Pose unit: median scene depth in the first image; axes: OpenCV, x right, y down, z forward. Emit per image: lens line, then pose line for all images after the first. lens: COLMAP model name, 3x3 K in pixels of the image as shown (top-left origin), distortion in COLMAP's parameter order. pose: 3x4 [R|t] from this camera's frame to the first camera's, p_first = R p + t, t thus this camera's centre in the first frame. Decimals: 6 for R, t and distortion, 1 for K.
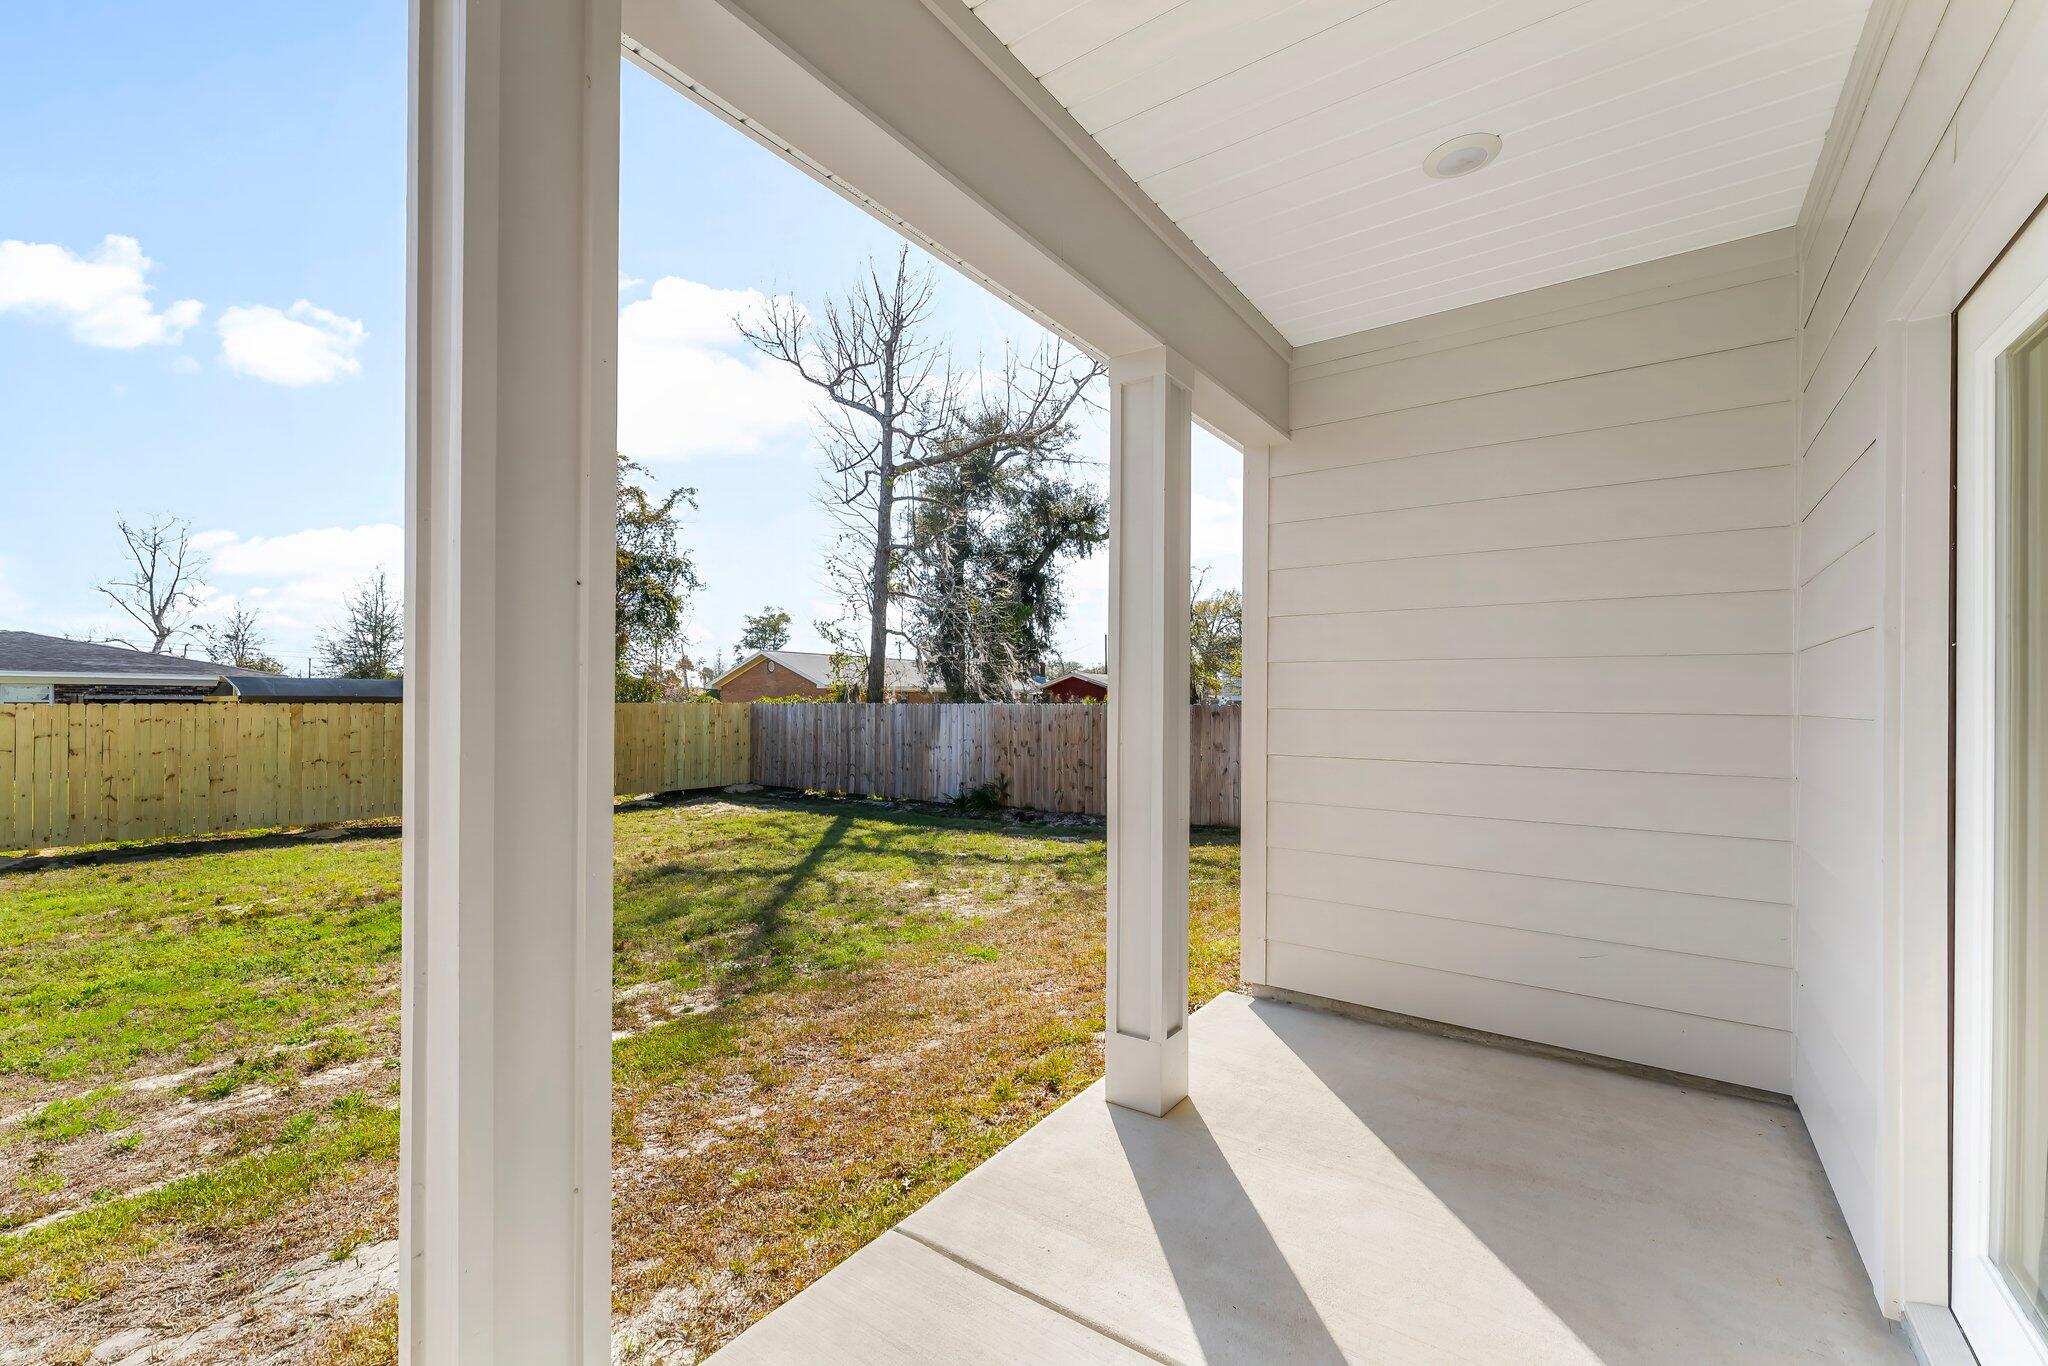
lens RADIAL K [[829.0, 0, 1018.1], [0, 829.0, 684.2], [0, 0, 1]] dist [0.000728, -0.000282]
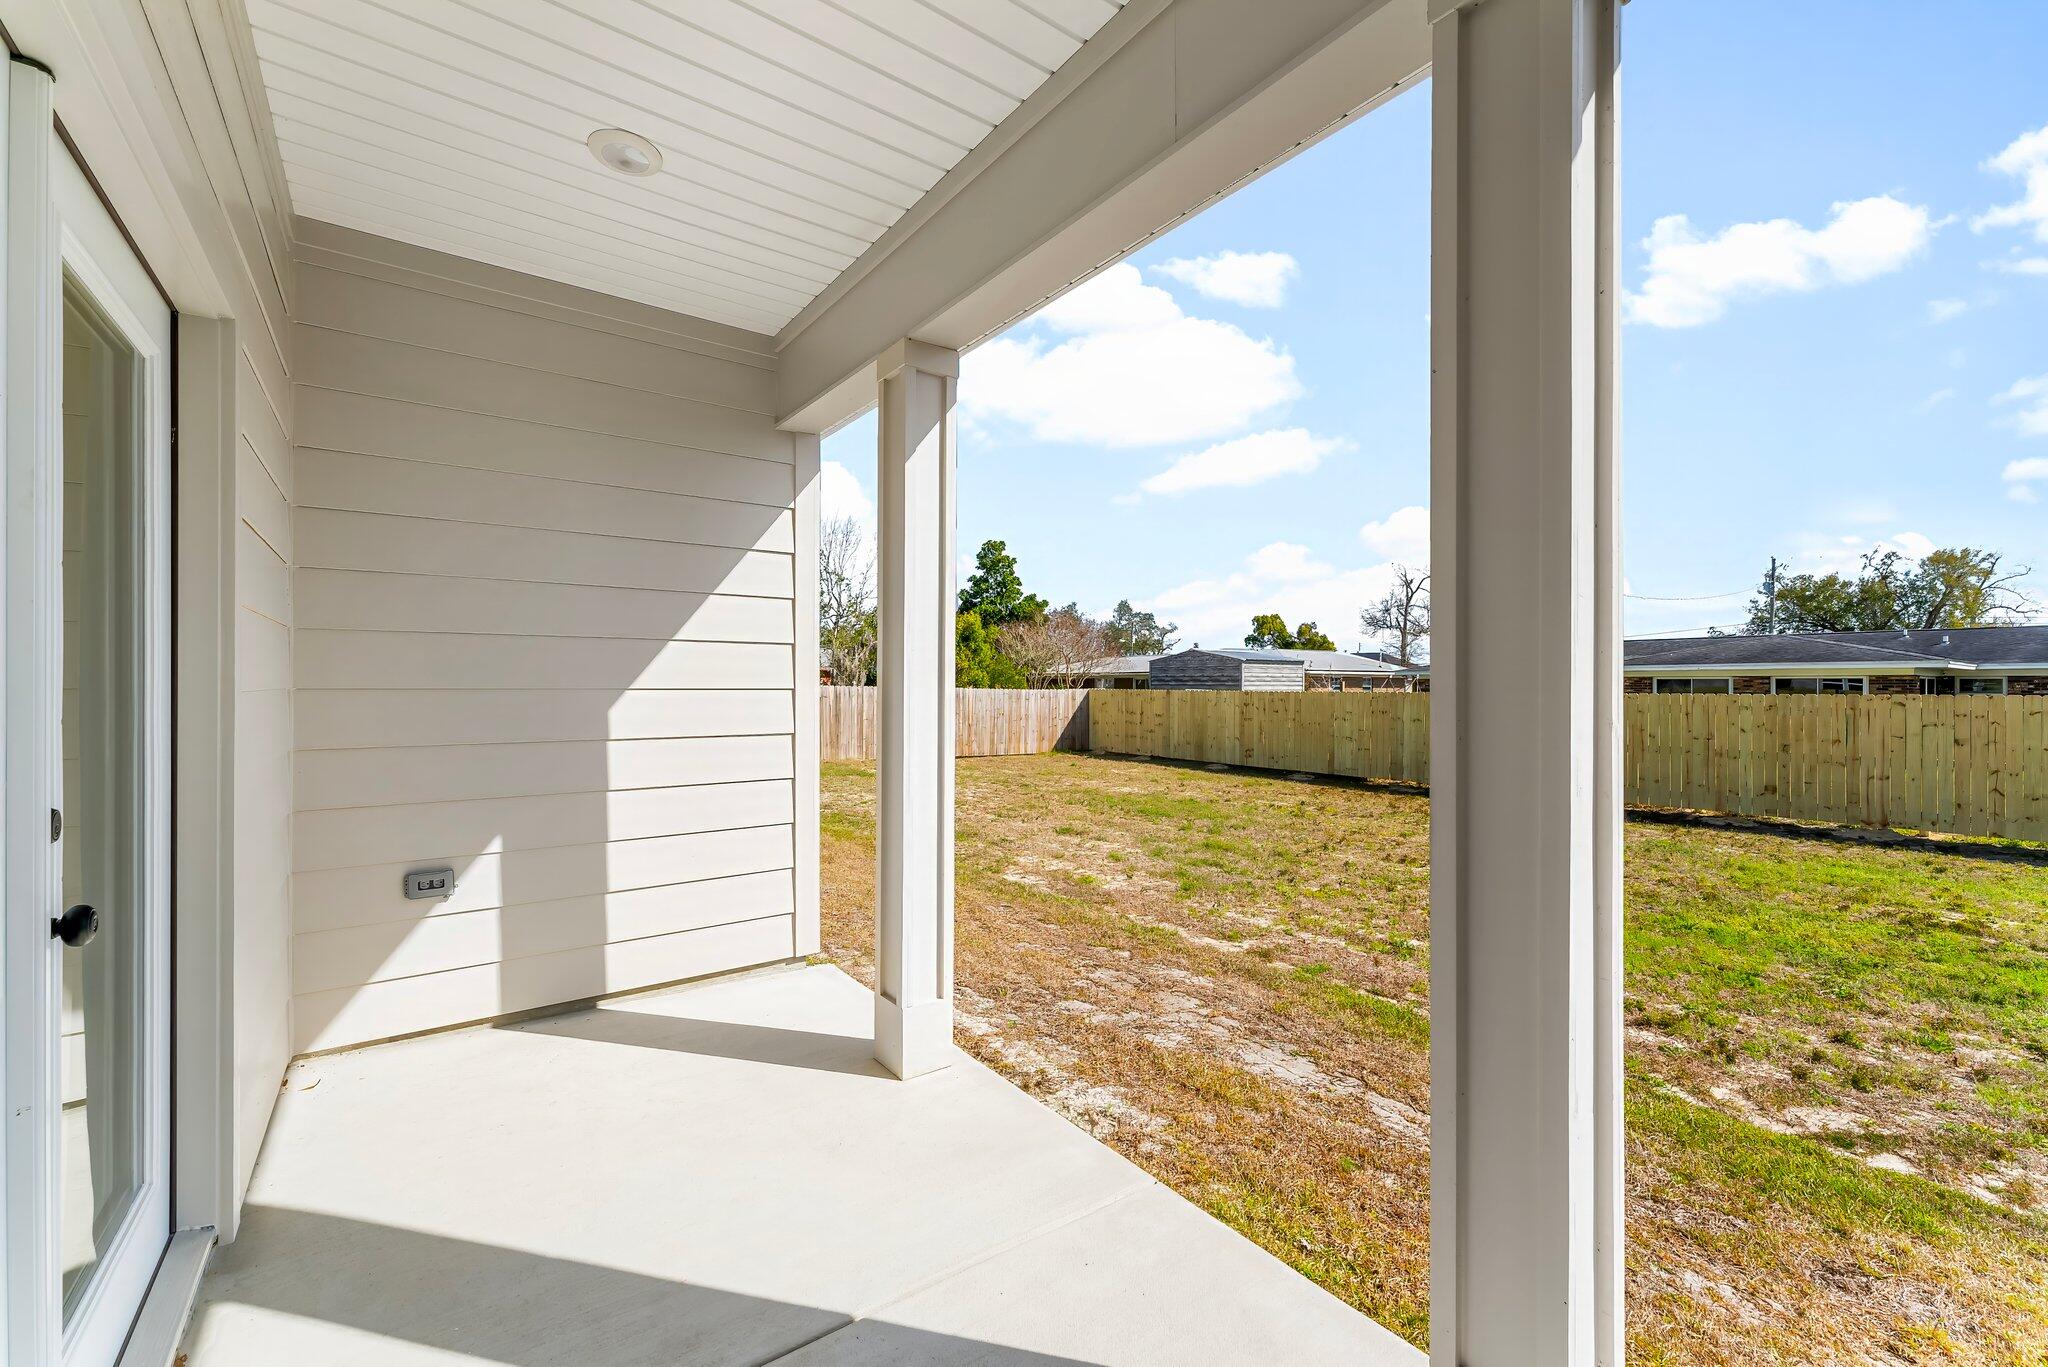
lens RADIAL K [[829.0, 0, 1030.2], [0, 829.0, 695.1], [0, 0, 1]] dist [0.000728, -0.000282]
pose [[-0.280263, 0.003741, -0.959916, 0.099050], [0.017685, 0.999843, -0.001267, 0.003386], [0.959760, -0.017331, -0.280285, 0.124677]]
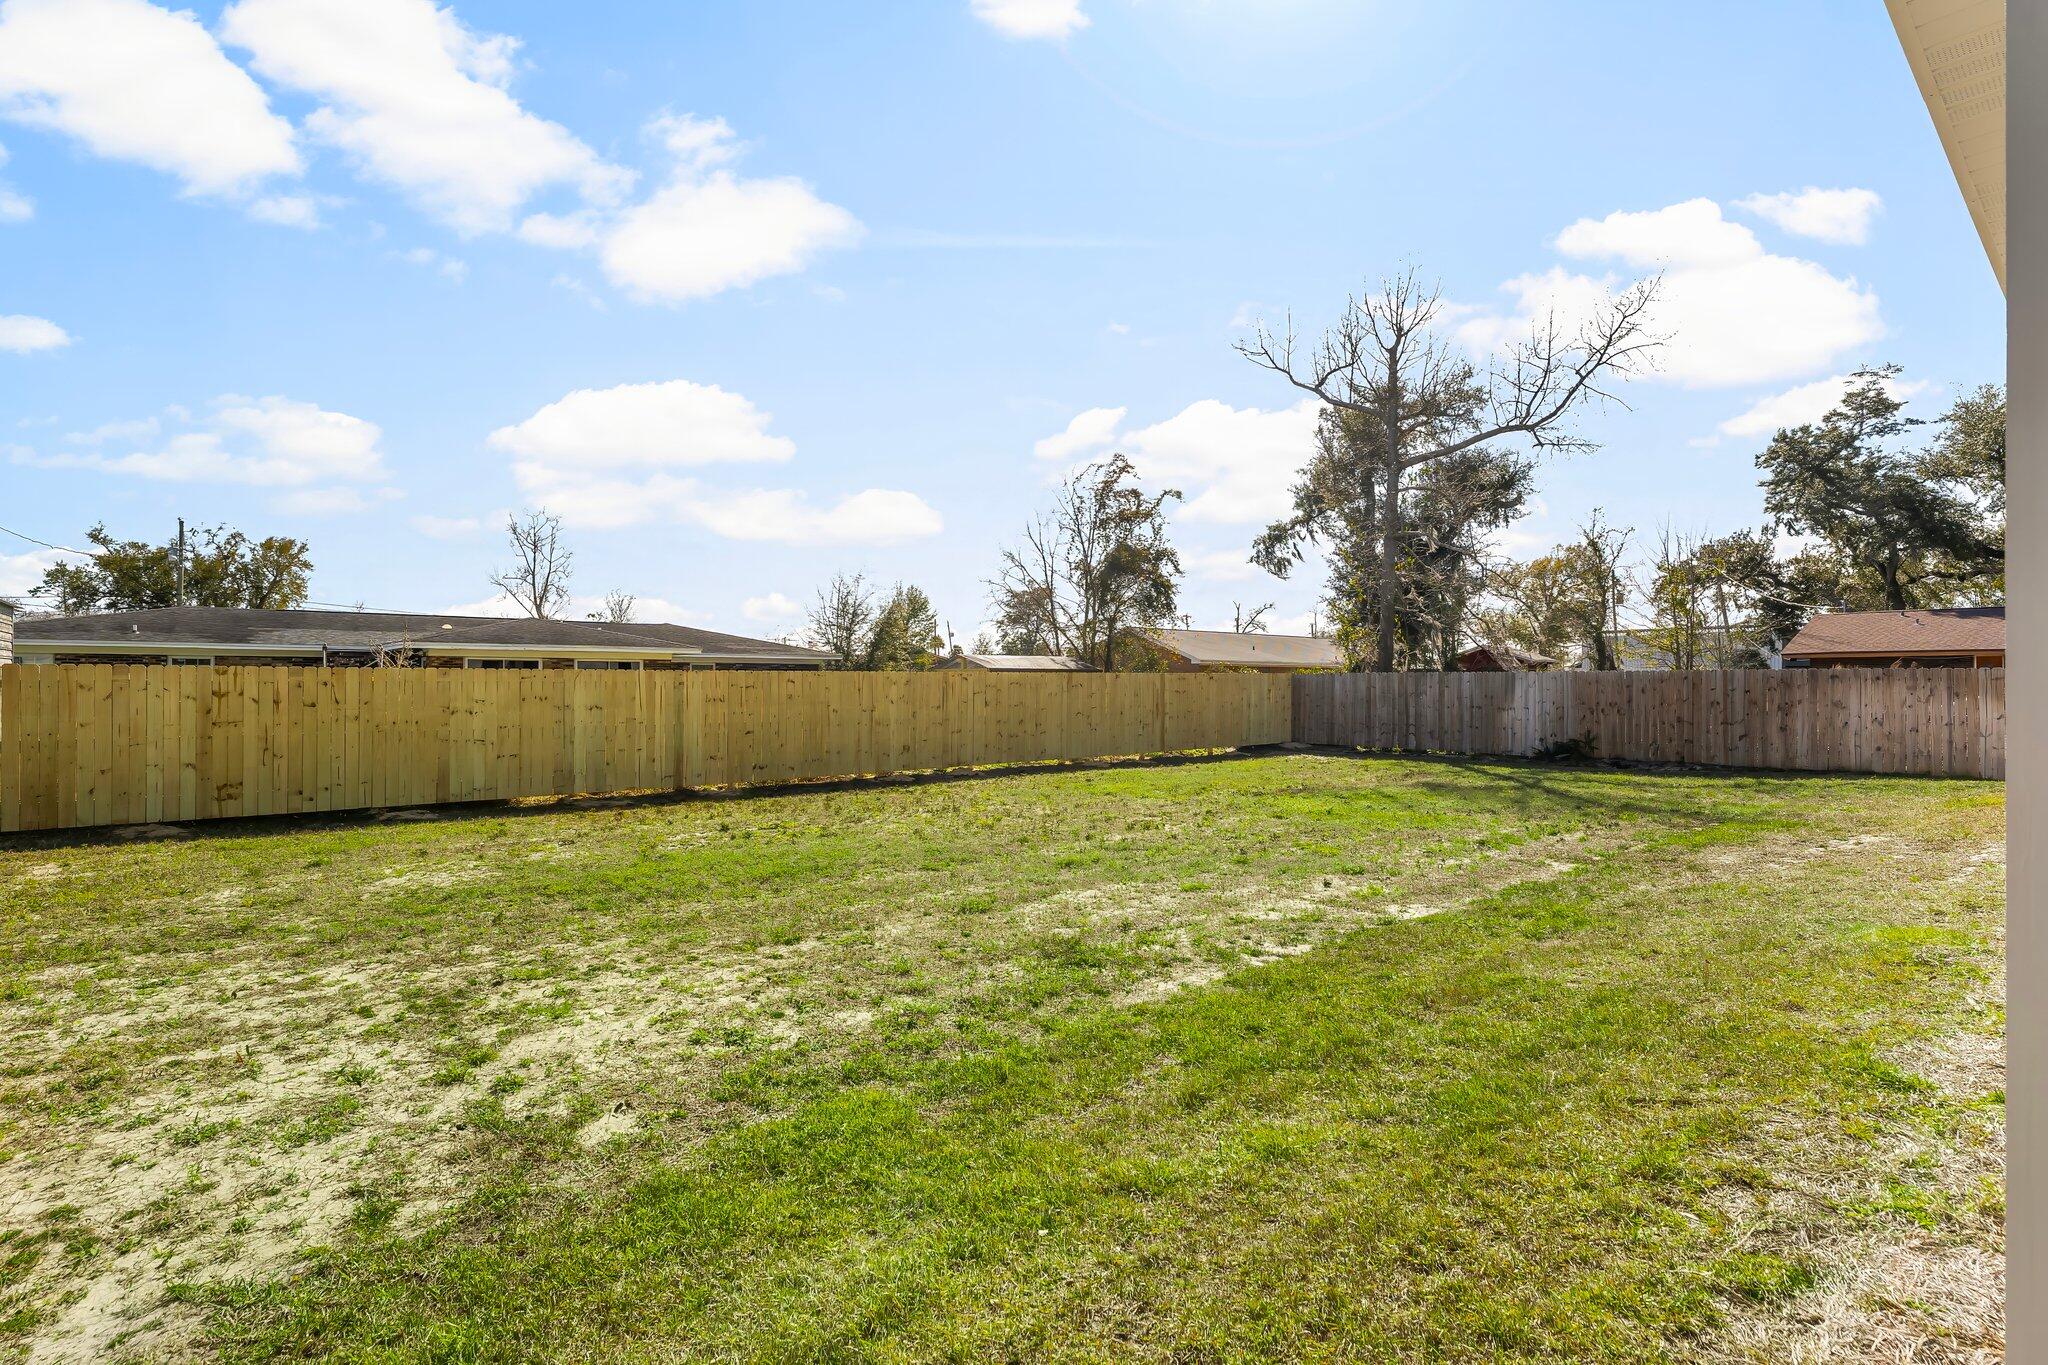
lens RADIAL K [[944.6, 0, 1032.6], [0, 944.6, 675.1], [0, 0, 1]] dist [0.015103, -0.006943]
pose [[0.973128, -0.004836, -0.230213, -0.417473], [0.008393, 0.999860, 0.014473, 0.002137], [0.230110, -0.016017, 0.973033, -0.443150]]
